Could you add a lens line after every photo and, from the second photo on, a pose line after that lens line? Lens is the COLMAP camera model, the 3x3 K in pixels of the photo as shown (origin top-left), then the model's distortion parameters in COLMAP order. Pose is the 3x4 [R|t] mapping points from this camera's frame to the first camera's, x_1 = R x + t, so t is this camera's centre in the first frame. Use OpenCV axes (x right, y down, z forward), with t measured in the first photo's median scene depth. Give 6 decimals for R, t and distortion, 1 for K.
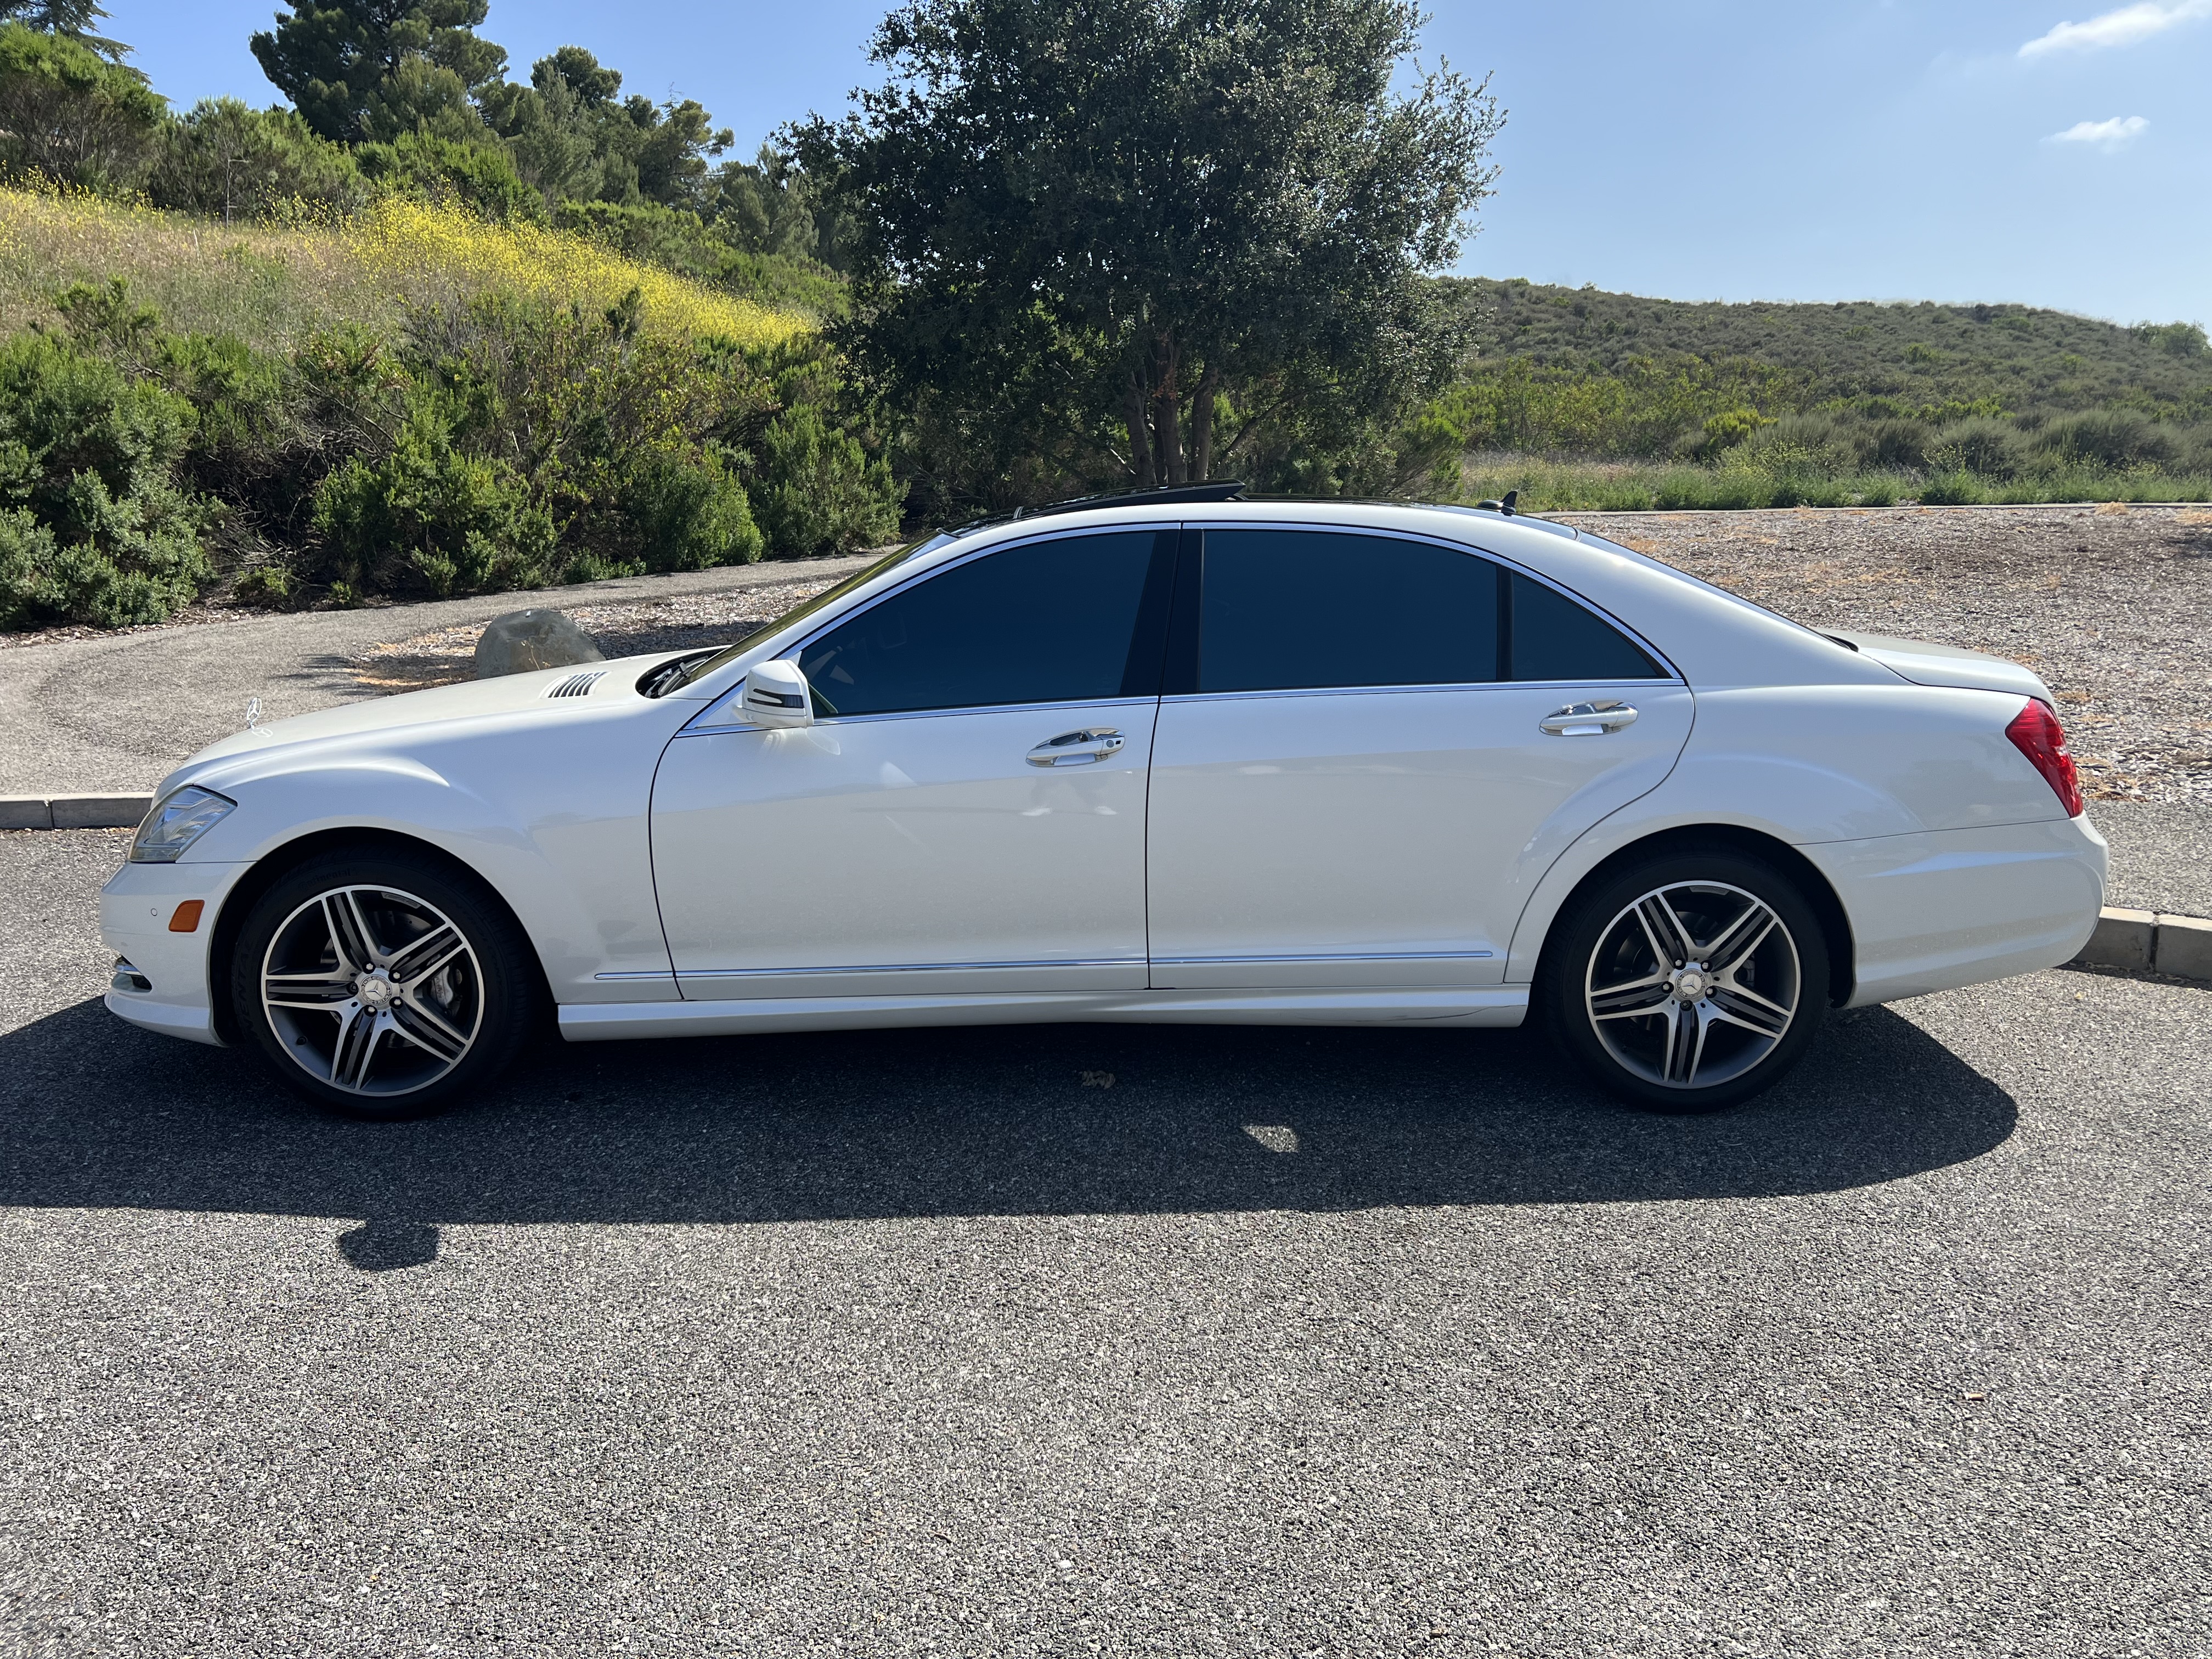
lens RADIAL K [[1704.5, 0, 1112.2], [0, 1704.5, 829.7], [0, 0, 1]] dist [0.040892, -0.033528]
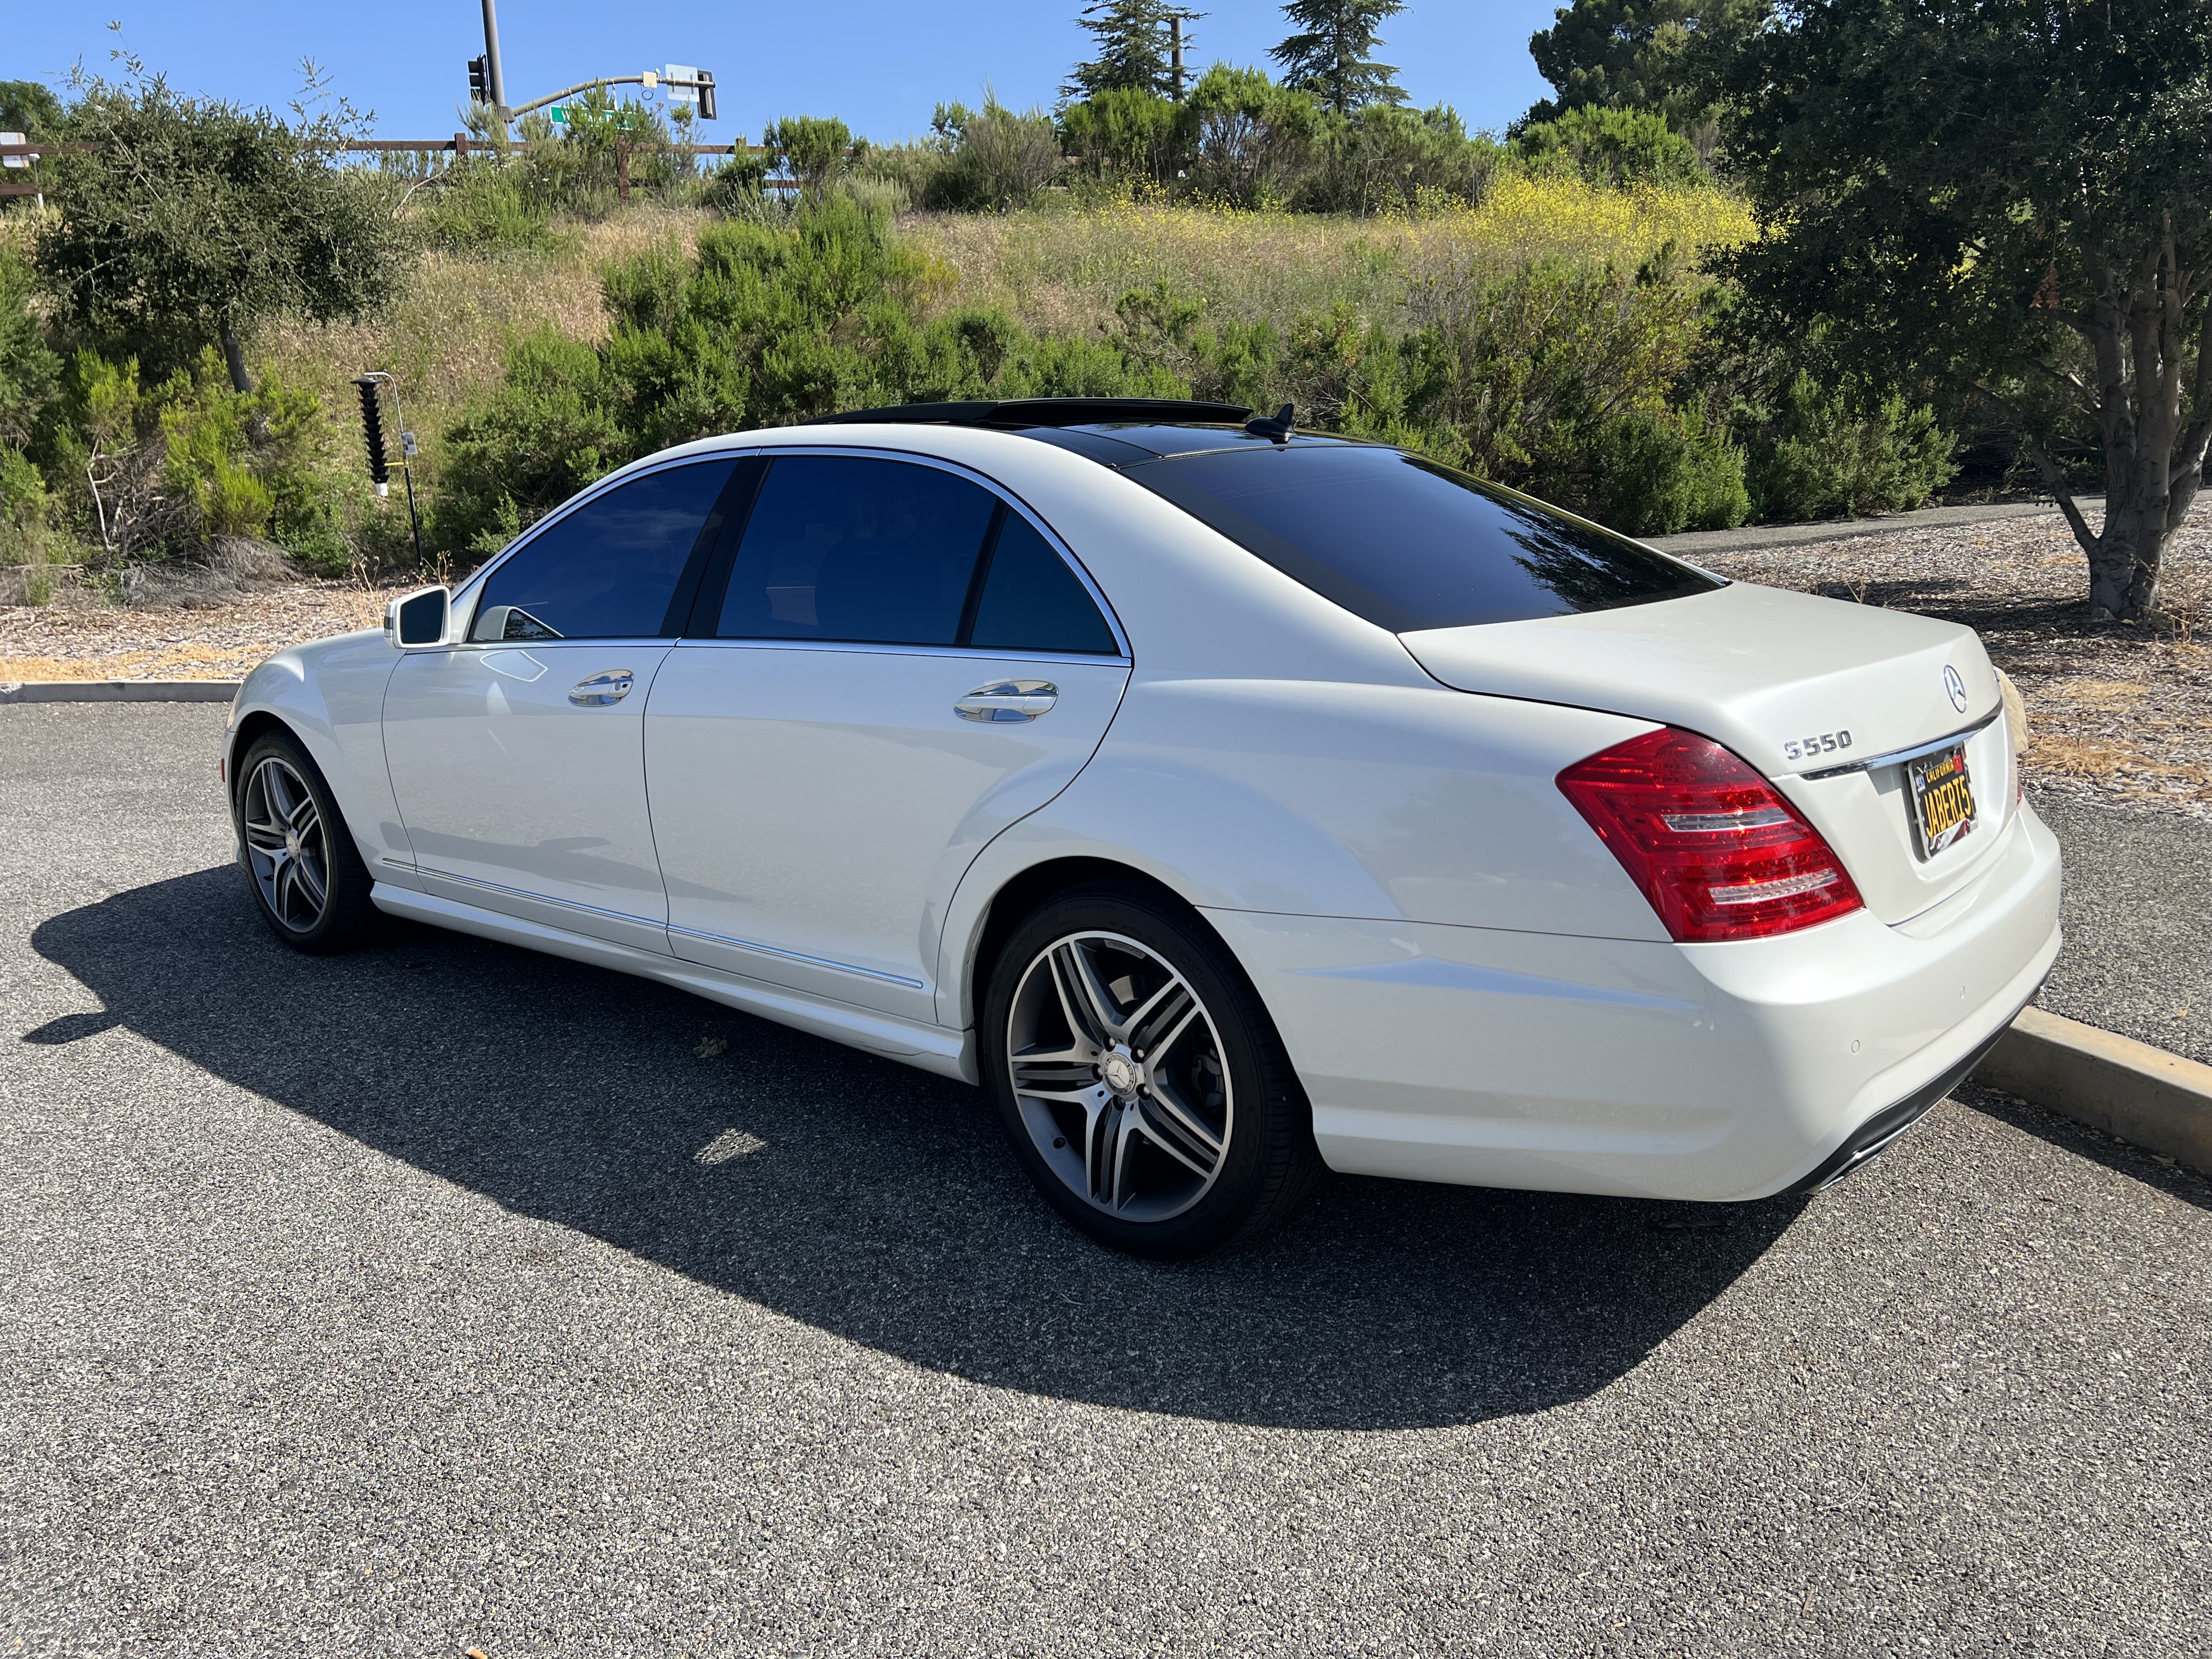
lens RADIAL K [[1704.5, 0, 1111.2], [0, 1704.5, 840.3], [0, 0, 1]] dist [0.040892, -0.033528]
pose [[0.754930, 0.123369, -0.644096, 0.147008], [-0.108752, 0.992098, 0.062559, -0.010117], [0.646725, 0.022819, 0.762382, 0.080887]]
